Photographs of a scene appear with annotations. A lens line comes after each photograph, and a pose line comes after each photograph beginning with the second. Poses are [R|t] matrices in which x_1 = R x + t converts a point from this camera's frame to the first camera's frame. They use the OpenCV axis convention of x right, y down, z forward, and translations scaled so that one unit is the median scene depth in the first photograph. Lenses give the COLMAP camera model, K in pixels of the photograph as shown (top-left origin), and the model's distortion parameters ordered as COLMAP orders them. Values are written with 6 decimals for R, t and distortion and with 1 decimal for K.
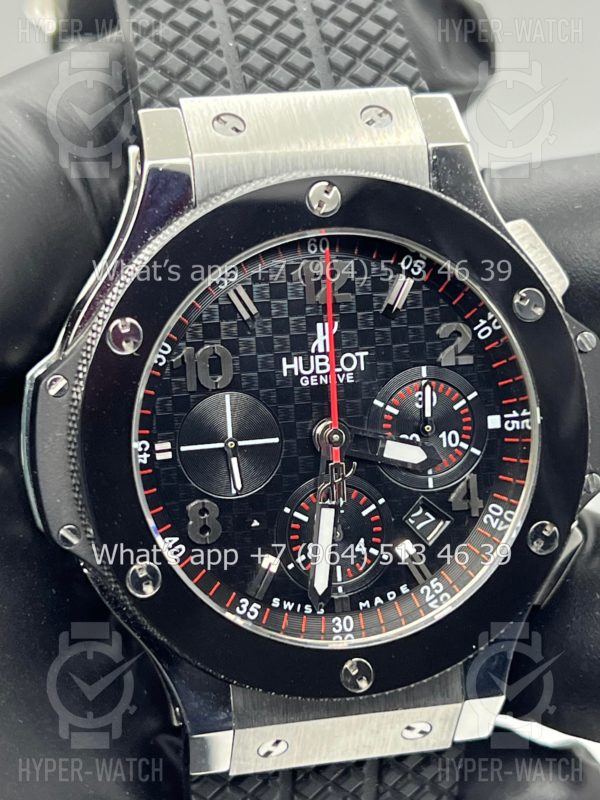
lens RADIAL K [[1864.0, 0, 293.8], [0, 1864.0, 402.0], [0, 0, 1]] dist [0.187996, 0.000000]
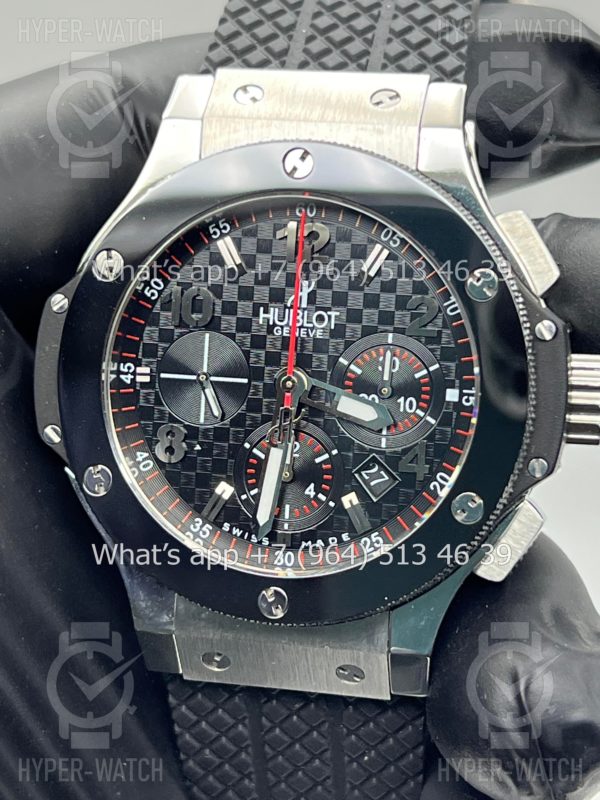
lens RADIAL K [[1864.0, 0, 303.6], [0, 1864.0, 395.3], [0, 0, 1]] dist [0.187996, 0.000000]
pose [[0.908535, 0.134985, -0.395401, 0.454183], [-0.150973, 0.988493, -0.009439, 0.033881], [0.389577, 0.068271, 0.918460, 0.001779]]
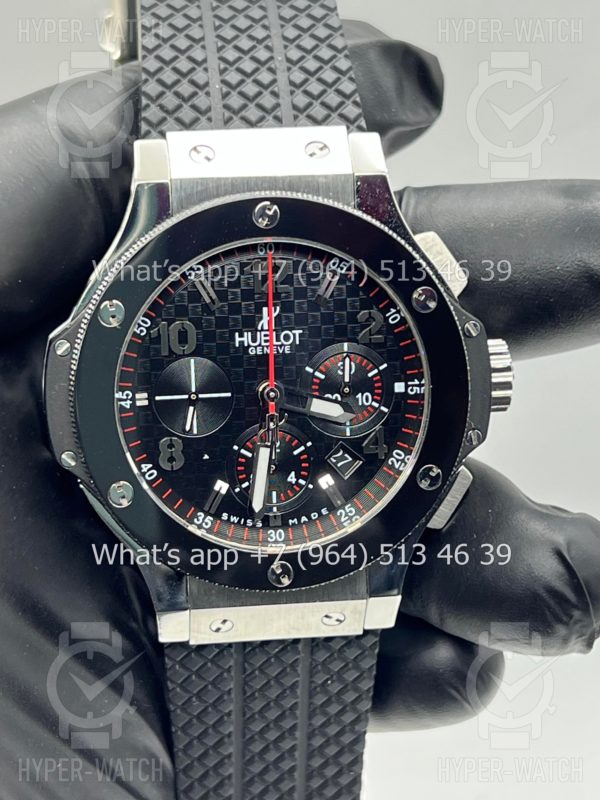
lens RADIAL K [[1864.0, 0, 301.4], [0, 1864.0, 396.2], [0, 0, 1]] dist [0.187996, 0.000000]
pose [[0.993915, 0.043844, -0.101052, 0.173847], [-0.039921, 0.998381, 0.040521, -0.033719], [0.102665, -0.036240, 0.994056, -0.307568]]
